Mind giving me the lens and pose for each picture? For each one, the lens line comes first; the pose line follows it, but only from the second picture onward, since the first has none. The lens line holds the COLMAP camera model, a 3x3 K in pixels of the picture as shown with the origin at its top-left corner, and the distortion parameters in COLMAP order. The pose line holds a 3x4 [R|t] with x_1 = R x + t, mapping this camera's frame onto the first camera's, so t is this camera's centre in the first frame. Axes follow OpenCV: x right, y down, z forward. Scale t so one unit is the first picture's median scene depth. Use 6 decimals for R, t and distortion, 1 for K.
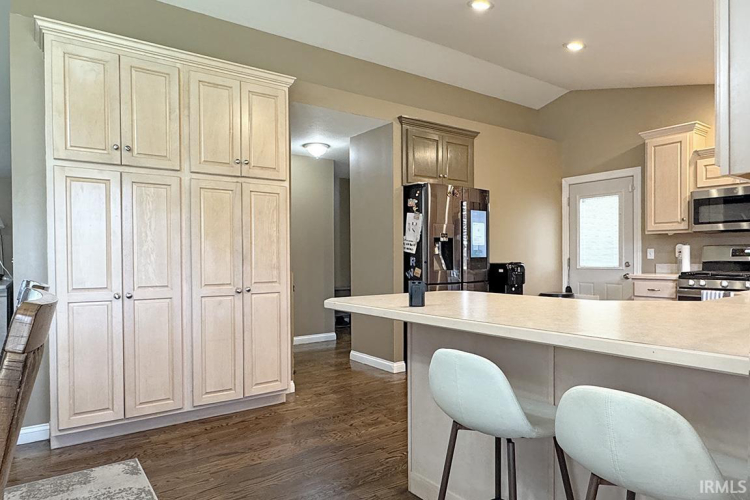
lens RADIAL K [[473.3, 0, 375.5], [0, 473.3, 261.6], [0, 0, 1]] dist [-0.000472, 0.000031]
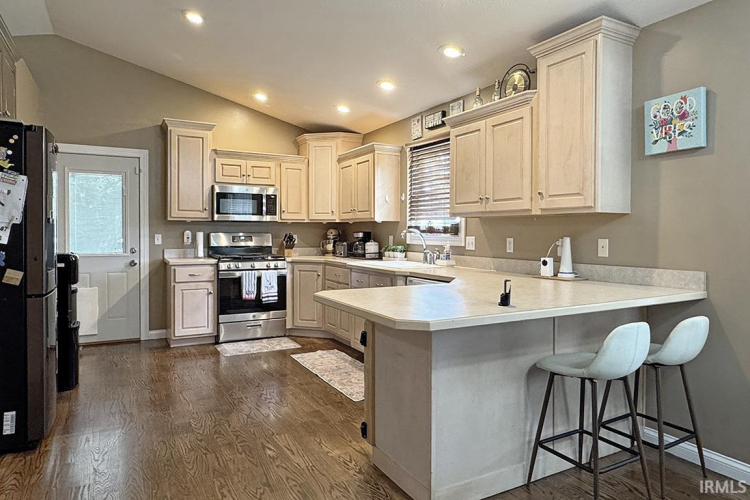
lens RADIAL K [[477.1, 0, 376.2], [0, 477.1, 233.5], [0, 0, 1]] dist [-0.001143, -0.000556]
pose [[0.117084, 0.005036, 0.993109, -0.409023], [0.004523, 0.999974, -0.005604, -0.023502], [-0.993112, 0.005148, 0.117058, 0.476039]]
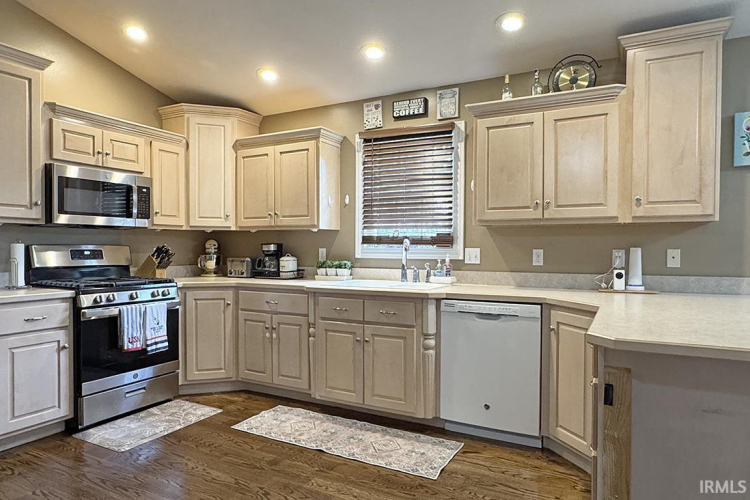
lens RADIAL K [[477.9, 0, 375.0], [0, 477.9, 250.0], [0, 0, 1]] dist [-0.000394, -0.000285]
pose [[-0.438224, 0.000678, 0.898866, -0.131212], [0.010279, 0.999938, 0.004257, -0.024102], [-0.898807, 0.011105, -0.438204, 0.875112]]
